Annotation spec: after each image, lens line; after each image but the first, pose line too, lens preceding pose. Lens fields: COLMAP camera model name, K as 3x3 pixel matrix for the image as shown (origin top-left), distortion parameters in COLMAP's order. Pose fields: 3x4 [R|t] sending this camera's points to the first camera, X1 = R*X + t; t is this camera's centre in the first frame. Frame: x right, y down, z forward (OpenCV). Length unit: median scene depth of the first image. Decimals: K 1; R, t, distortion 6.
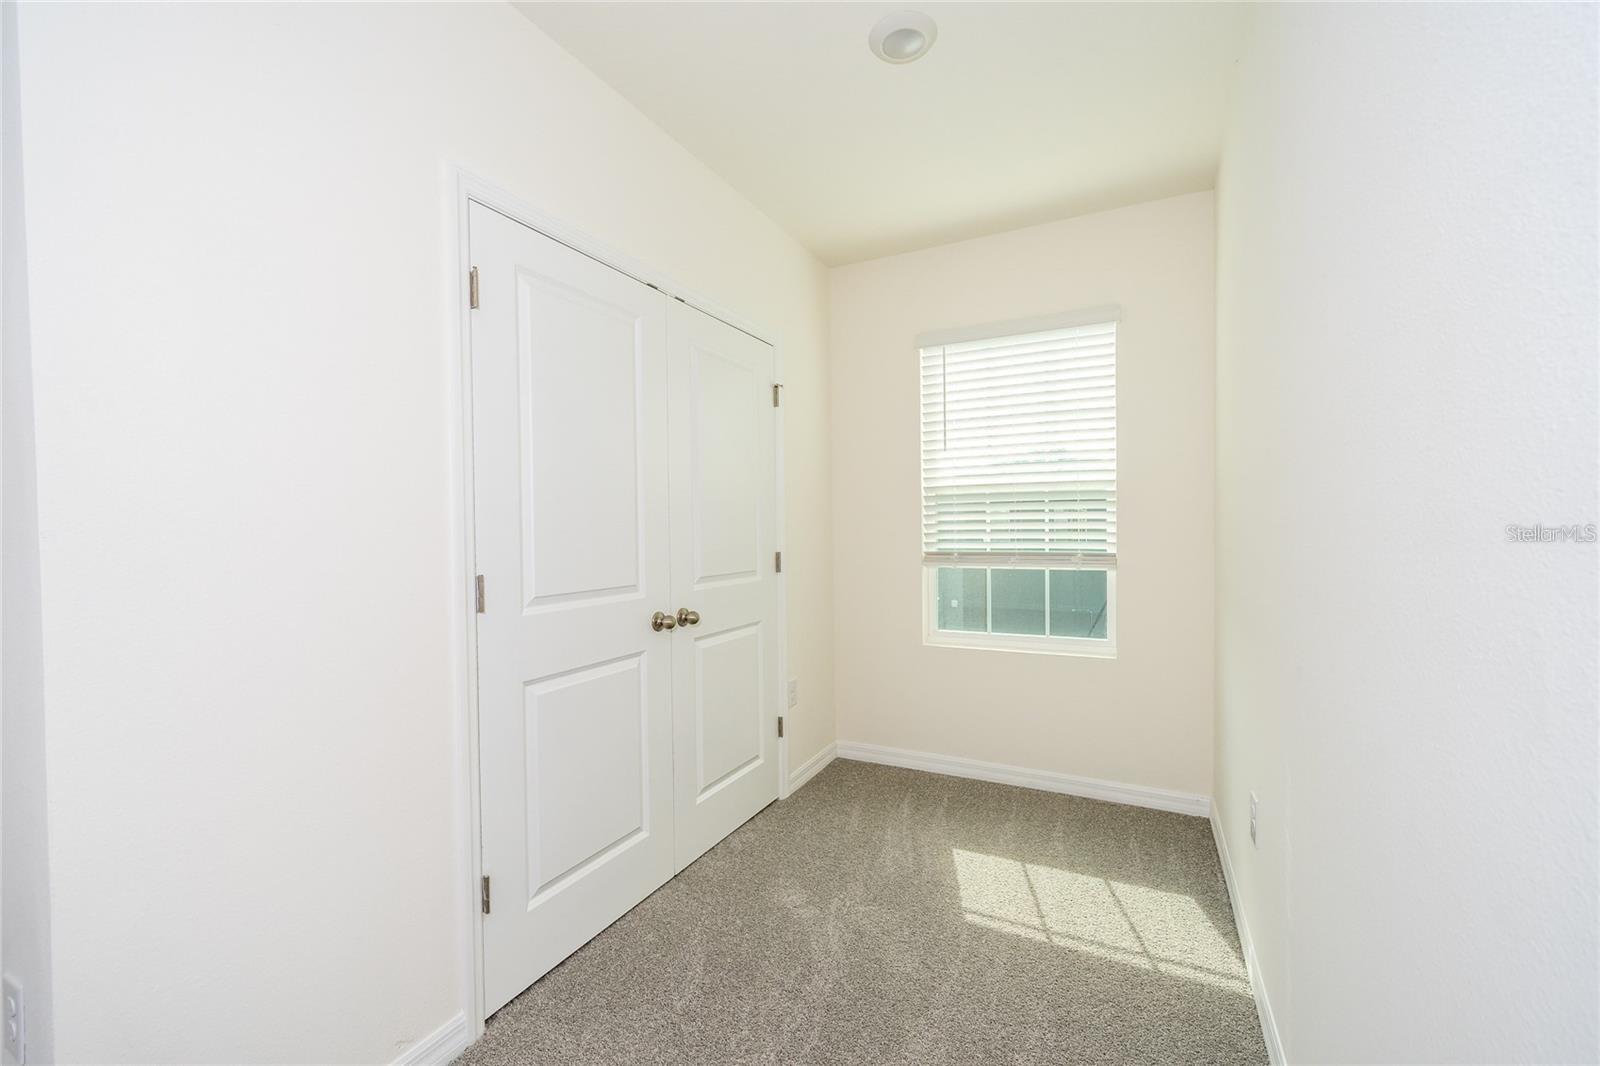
lens RADIAL K [[661.1, 0, 805.3], [0, 661.1, 532.8], [0, 0, 1]] dist [-0.002272, -0.000853]
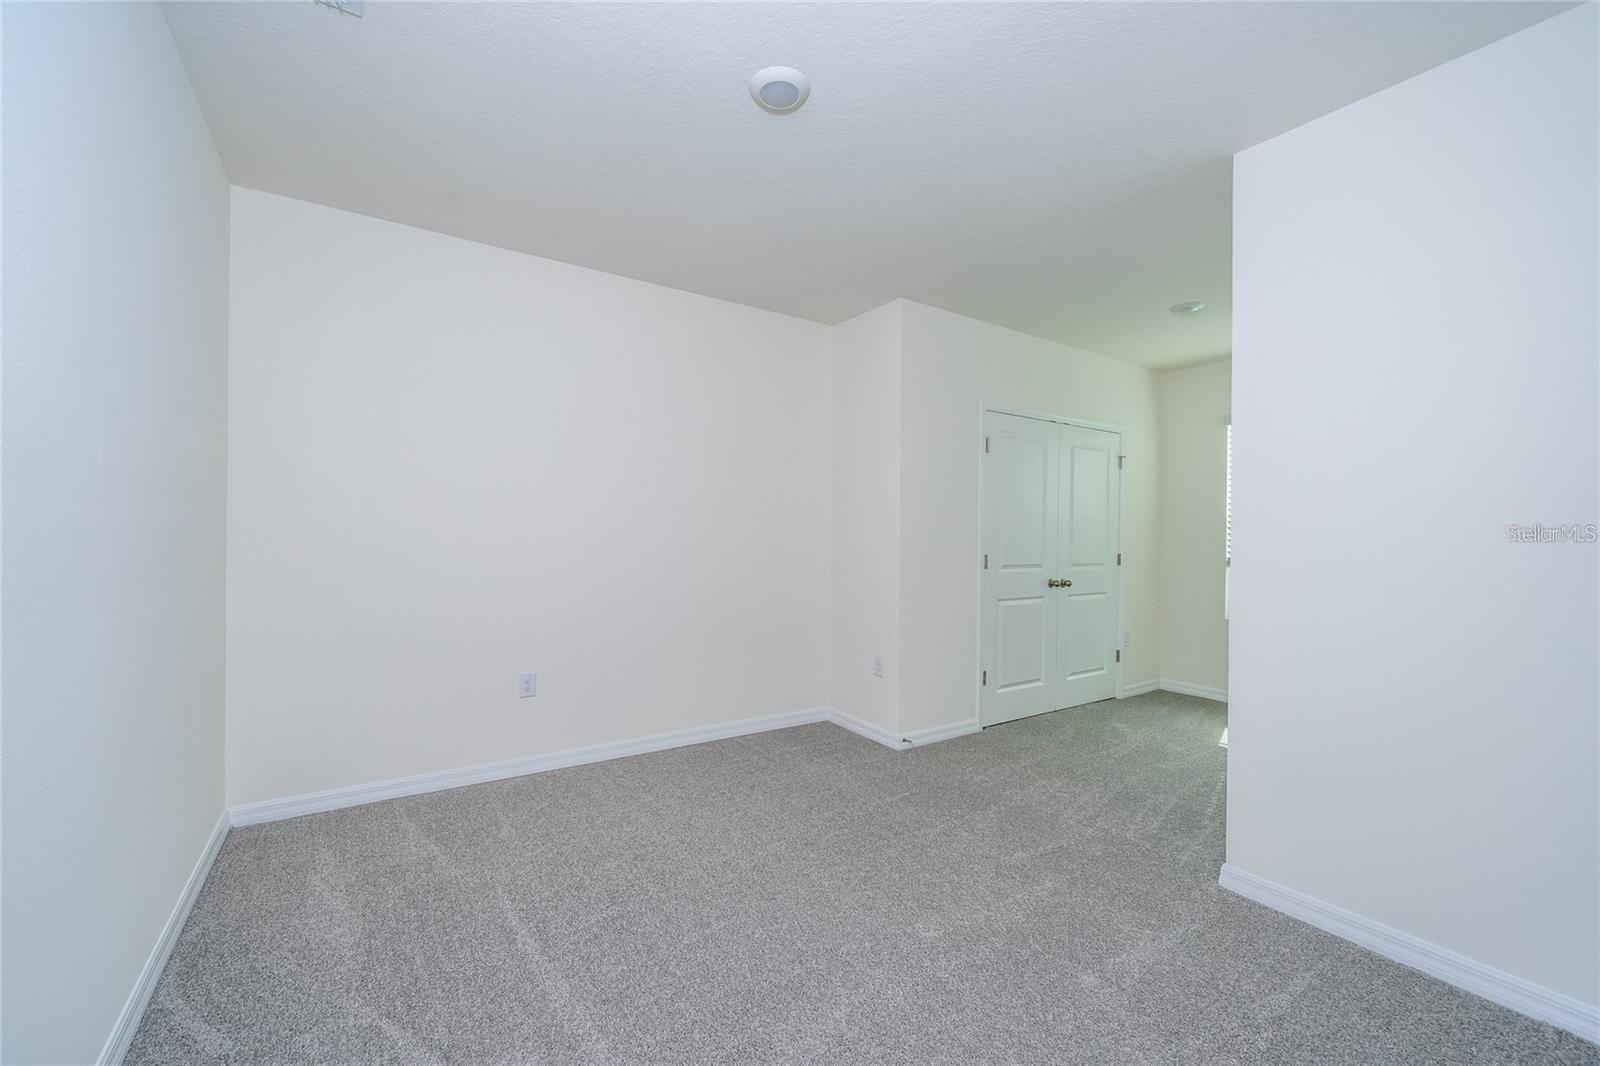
lens RADIAL K [[661.1, 0, 800.6], [0, 661.1, 538.2], [0, 0, 1]] dist [-0.002272, -0.000853]
pose [[0.869231, 0.025358, -0.493756, 0.088886], [-0.027785, 0.999611, 0.002423, 0.008651], [0.493625, 0.011613, 0.869597, -0.939869]]
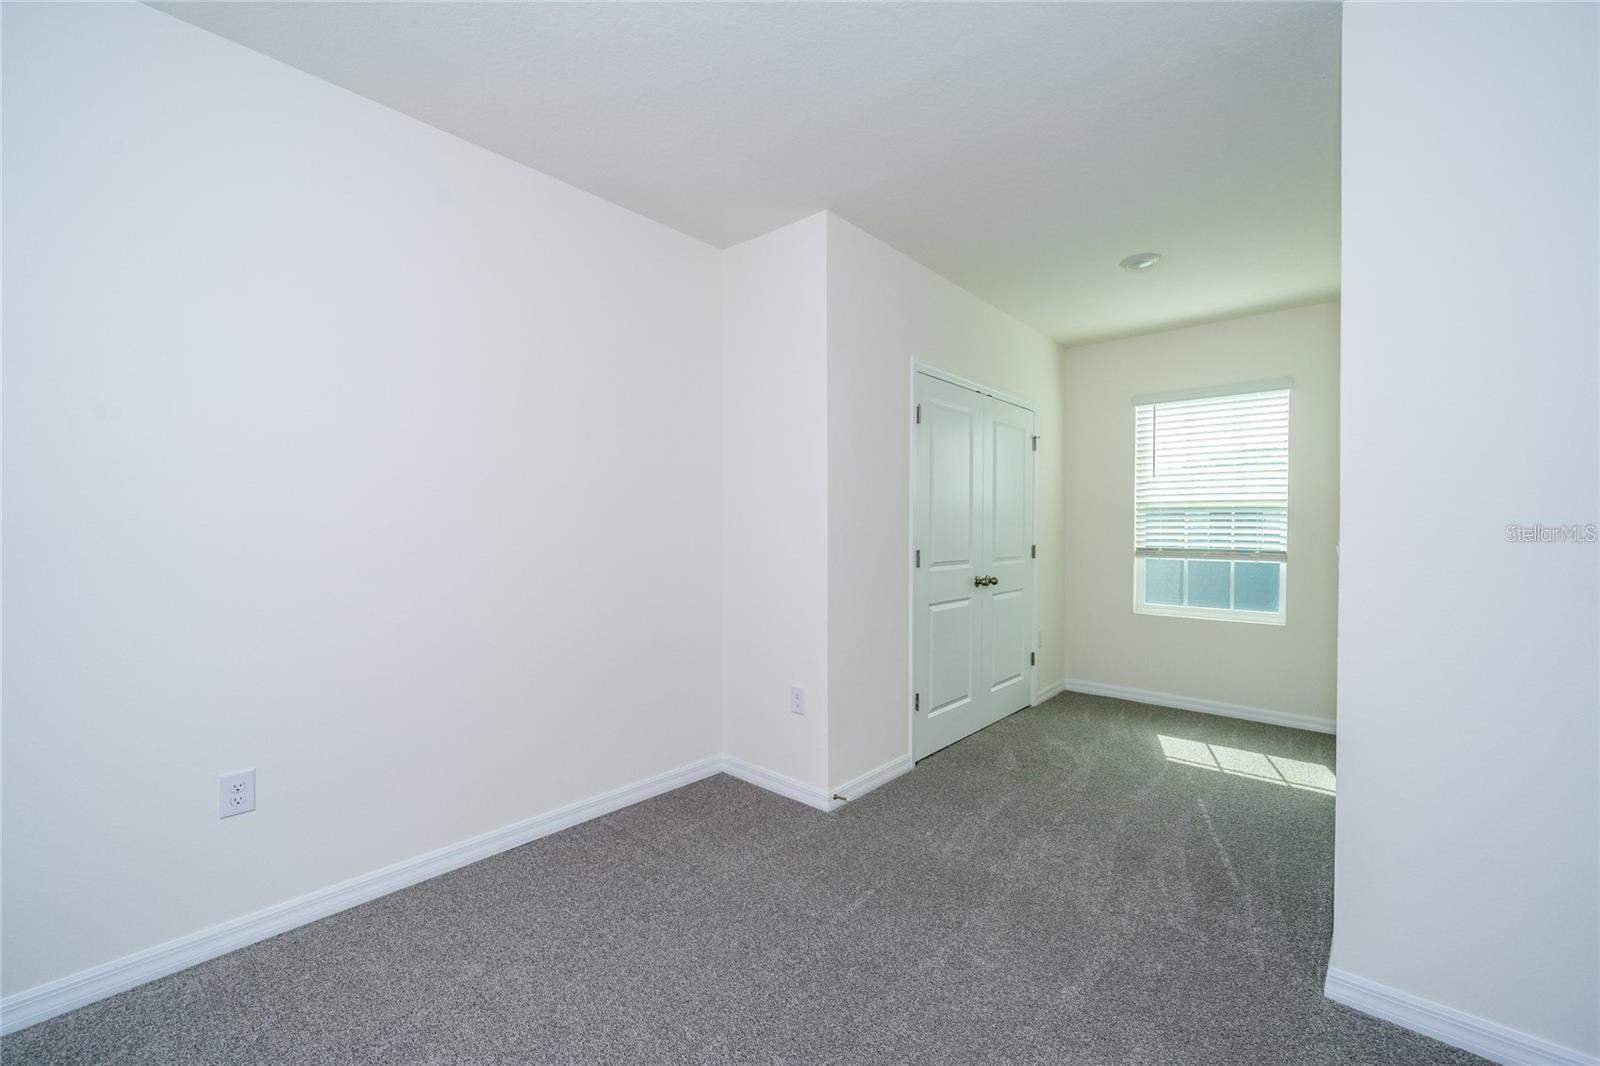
lens RADIAL K [[661.1, 0, 798.4], [0, 661.1, 537.6], [0, 0, 1]] dist [-0.002272, -0.000853]
pose [[0.967180, 0.018601, -0.253411, -0.190293], [-0.017123, 0.999821, 0.008035, 0.009058], [0.253515, -0.003432, 0.967325, -0.656844]]
